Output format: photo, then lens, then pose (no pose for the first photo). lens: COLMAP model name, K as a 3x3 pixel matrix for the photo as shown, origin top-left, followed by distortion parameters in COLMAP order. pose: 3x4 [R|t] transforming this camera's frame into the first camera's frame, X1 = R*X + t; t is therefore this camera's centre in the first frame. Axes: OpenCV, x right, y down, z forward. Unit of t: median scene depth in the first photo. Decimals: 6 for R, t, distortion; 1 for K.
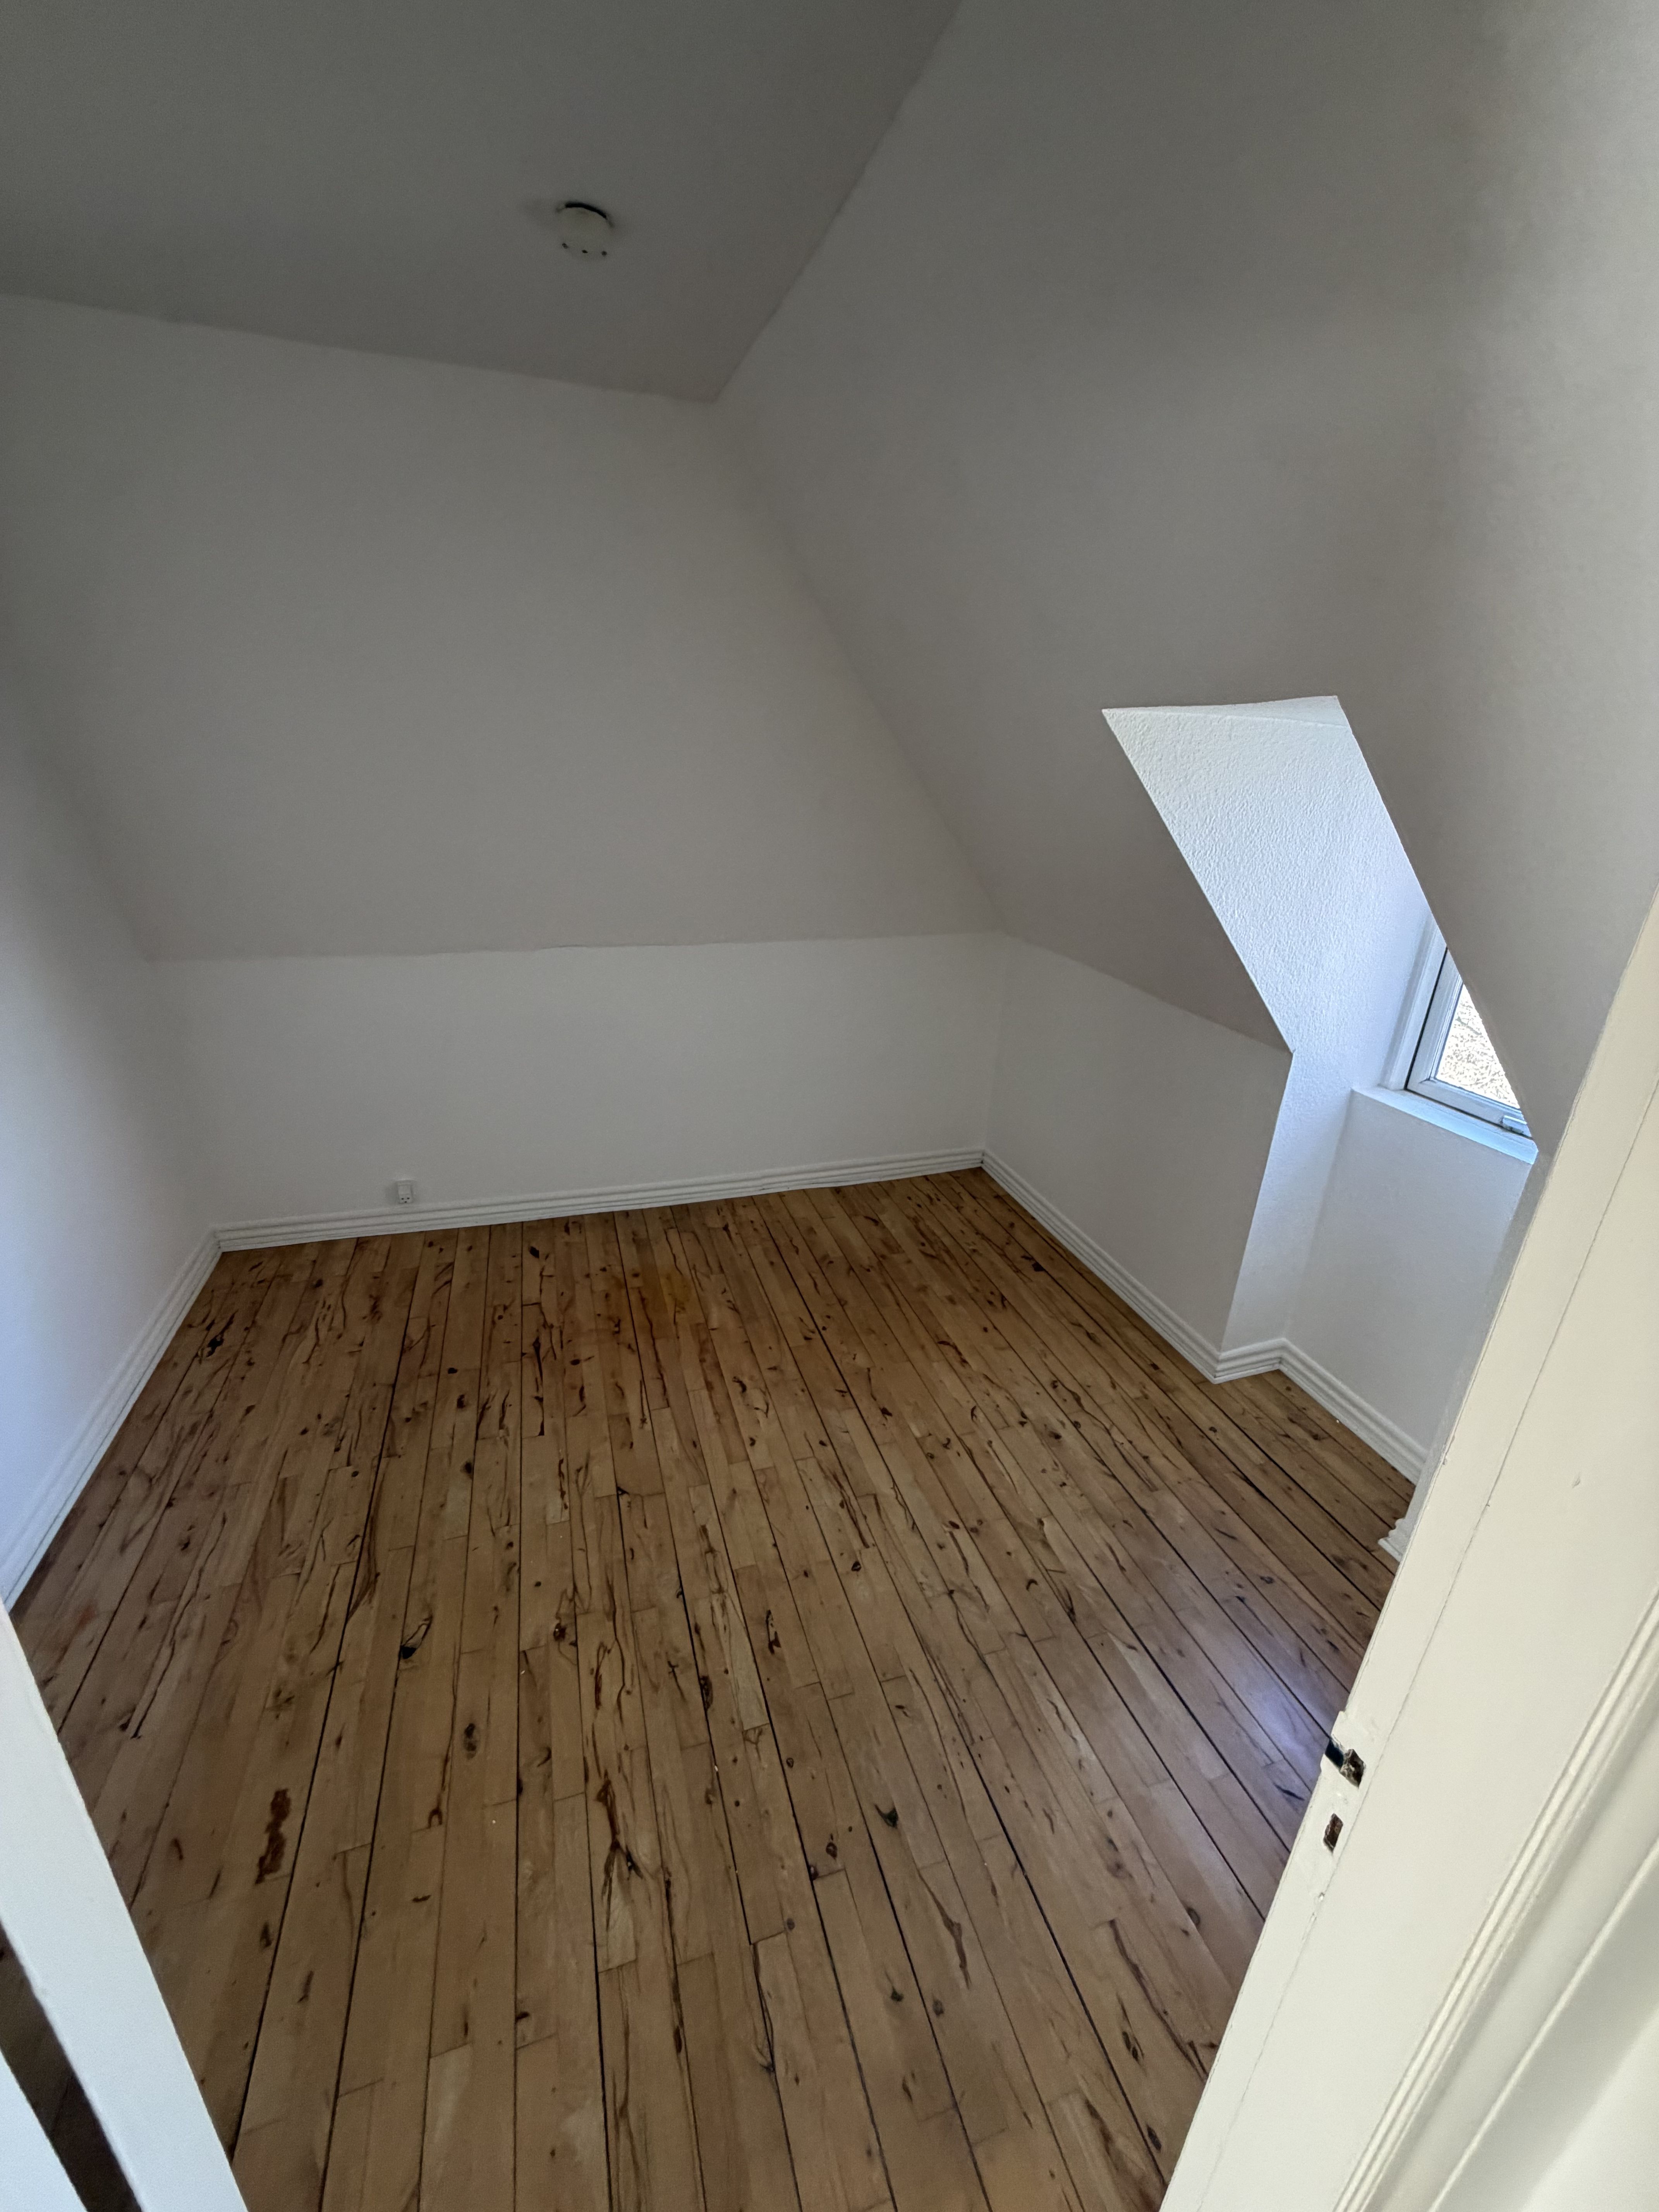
lens RADIAL K [[883.2, 0, 831.9], [0, 883.2, 1104.9], [0, 0, 1]] dist [-0.003161, 0.001089]
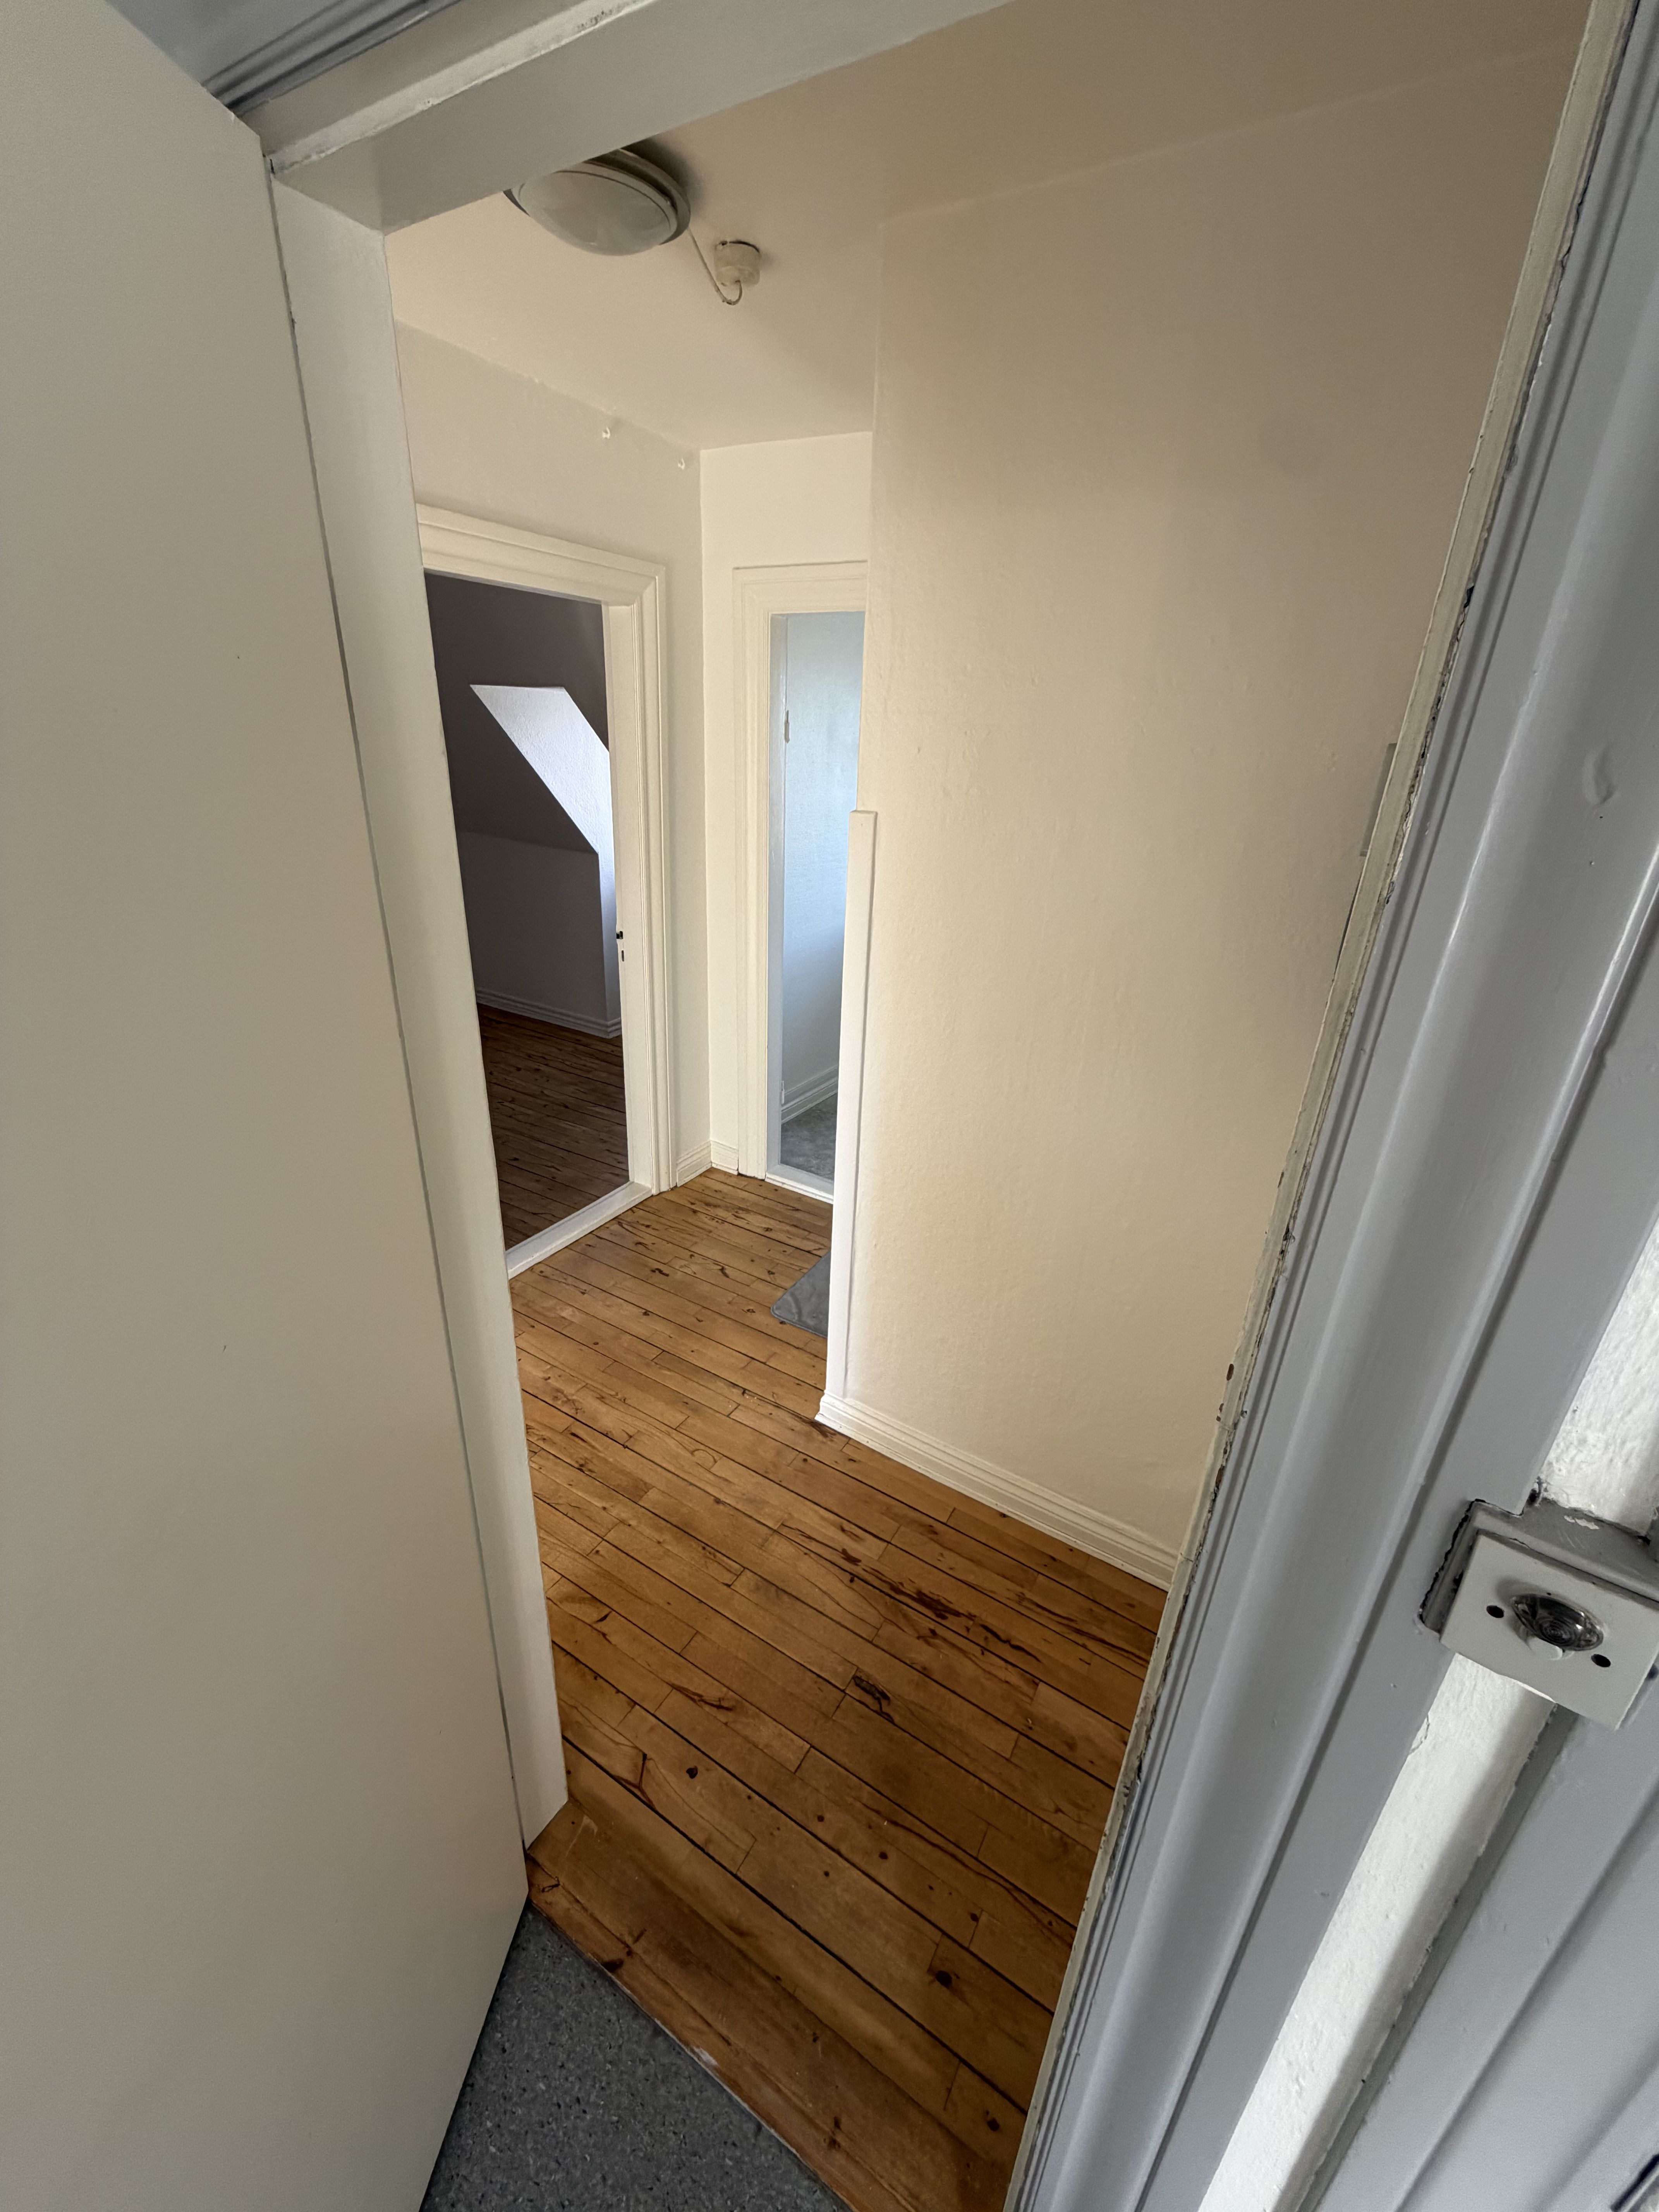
lens RADIAL K [[883.2, 0, 828.2], [0, 883.2, 1096.7], [0, 0, 1]] dist [-0.003161, 0.001089]
pose [[0.759860, -0.250710, 0.599798, -0.457268], [0.223196, 0.967170, 0.121511, 0.362906], [-0.610571, 0.041541, 0.790872, -0.950852]]
